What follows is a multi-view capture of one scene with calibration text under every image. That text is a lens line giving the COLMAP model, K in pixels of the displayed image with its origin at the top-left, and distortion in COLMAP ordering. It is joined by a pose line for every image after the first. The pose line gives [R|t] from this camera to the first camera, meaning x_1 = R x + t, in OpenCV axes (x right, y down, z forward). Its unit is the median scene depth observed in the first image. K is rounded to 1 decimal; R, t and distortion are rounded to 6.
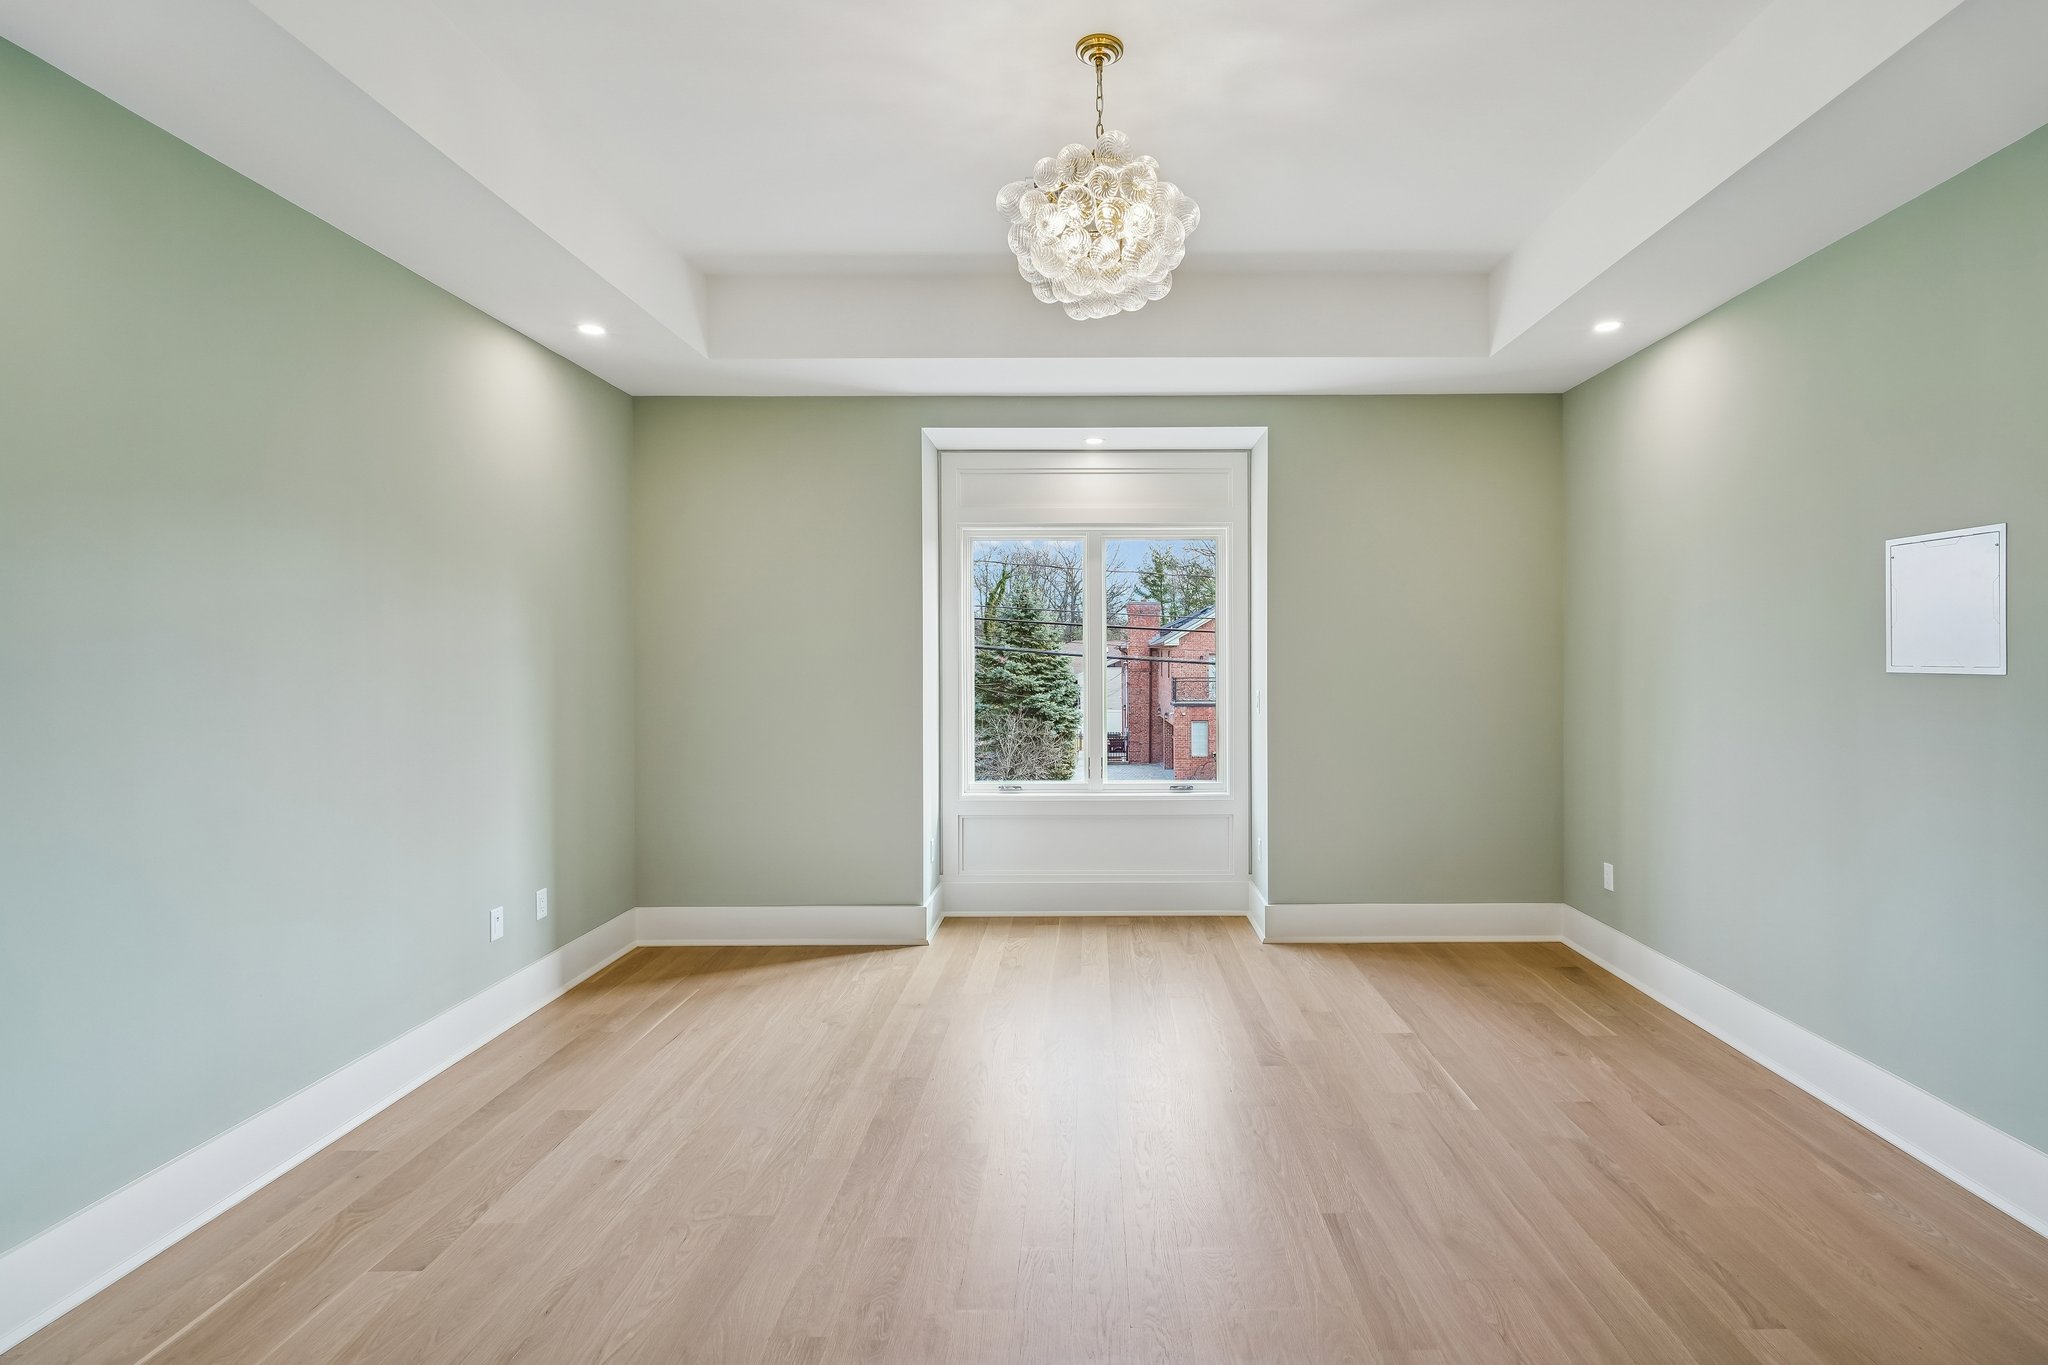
lens RADIAL K [[975.3, 0, 1047.8], [0, 975.3, 653.1], [0, 0, 1]] dist [0.001519, -0.001072]
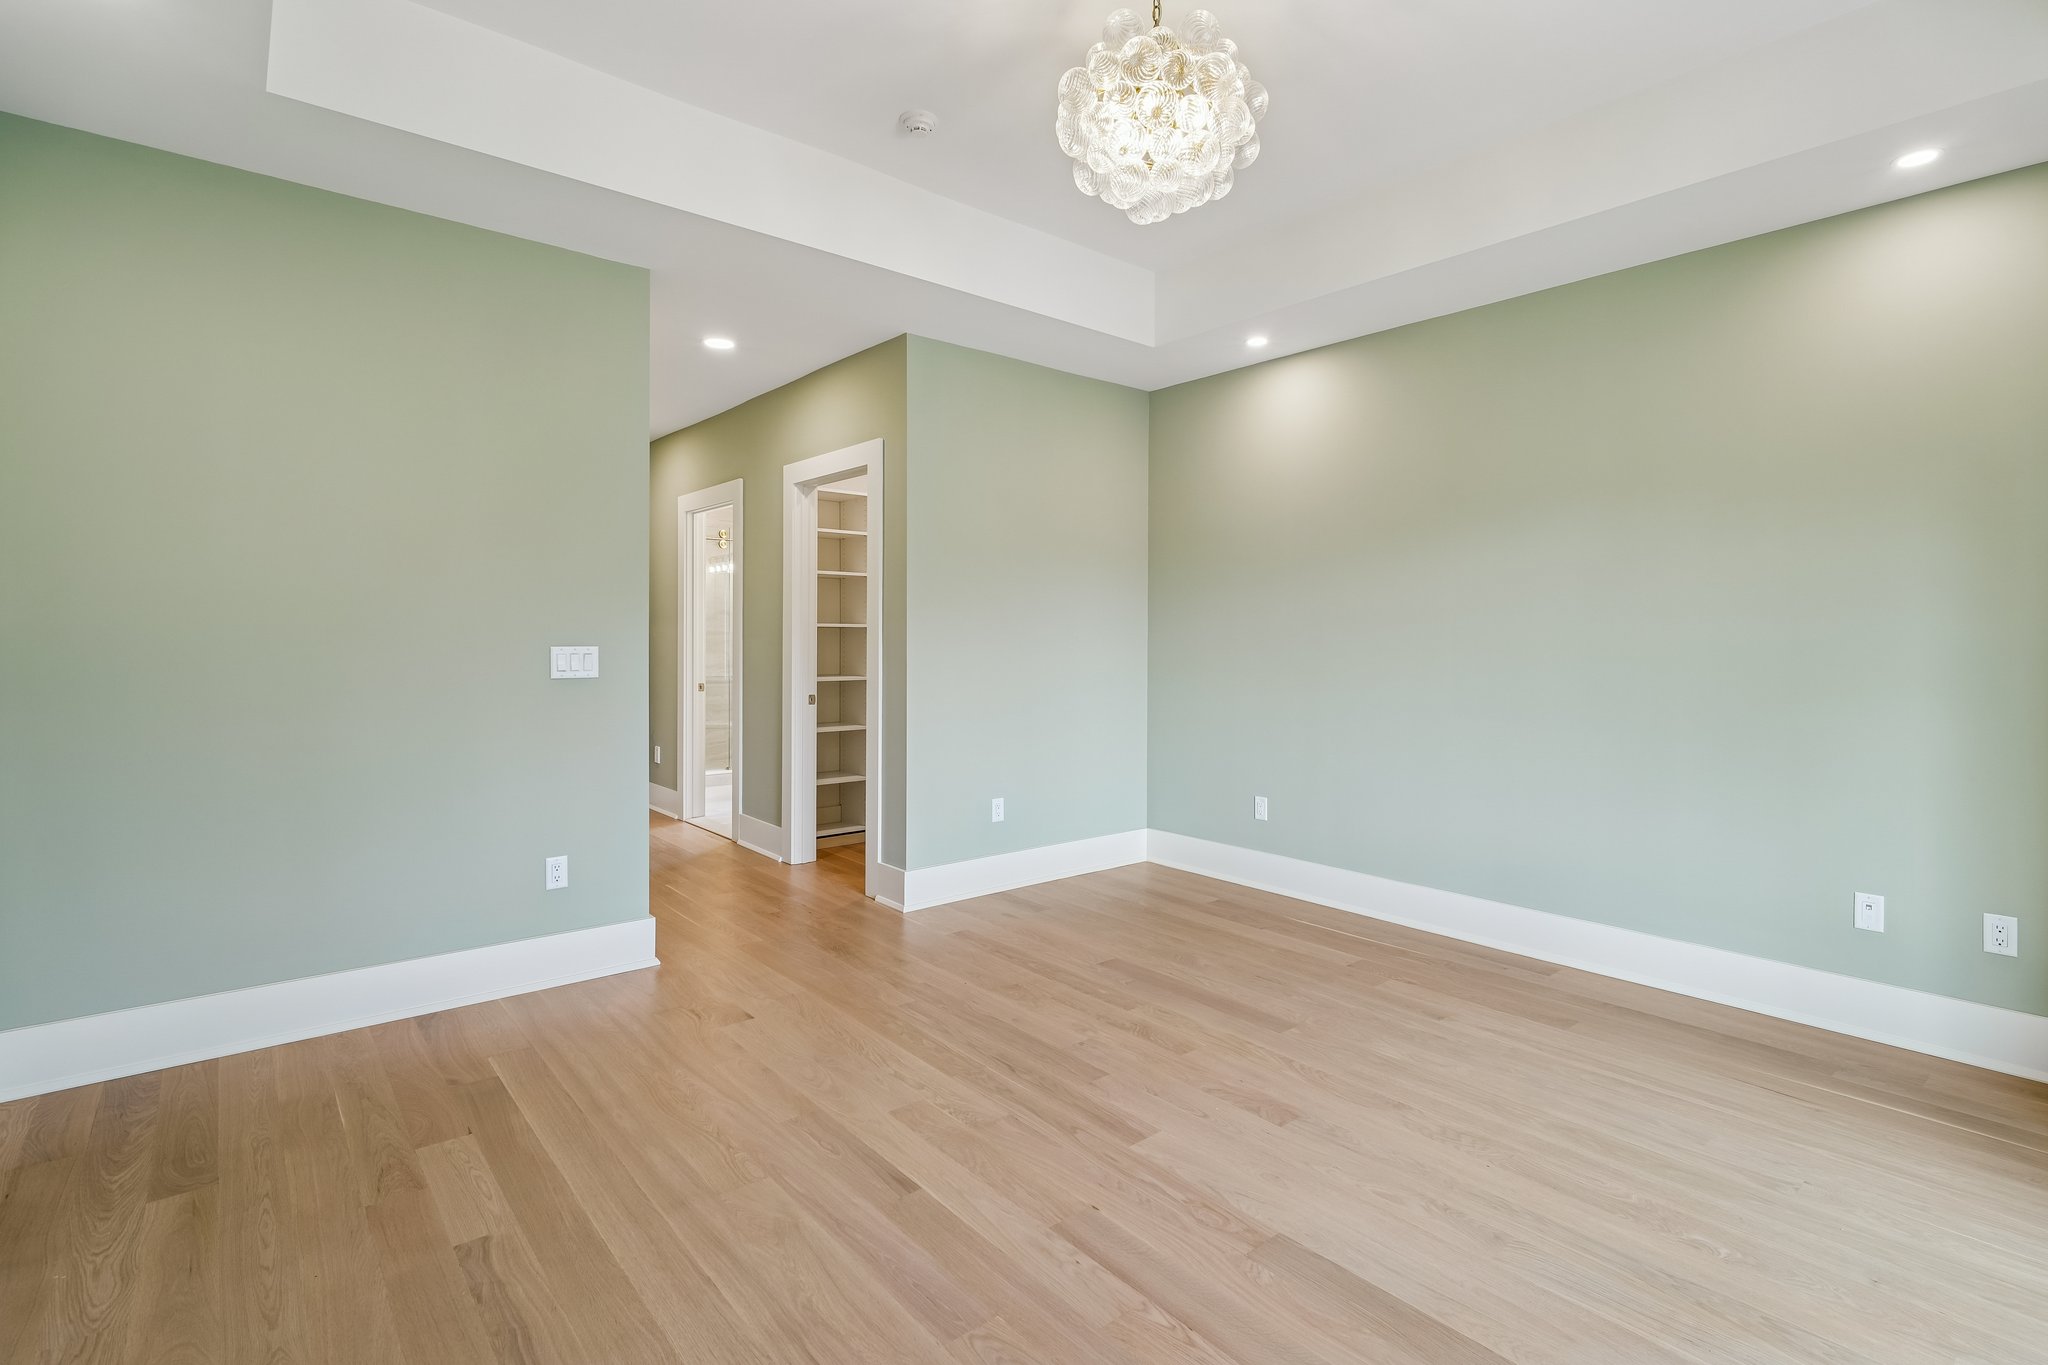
lens RADIAL K [[975.3, 0, 1047.8], [0, 975.3, 653.1], [0, 0, 1]] dist [0.001519, -0.001072]
pose [[-0.733990, 0.009588, -0.679093, 0.740144], [0.001364, 0.999919, 0.012643, 0.062883], [0.679159, 0.008354, -0.733944, 1.601307]]
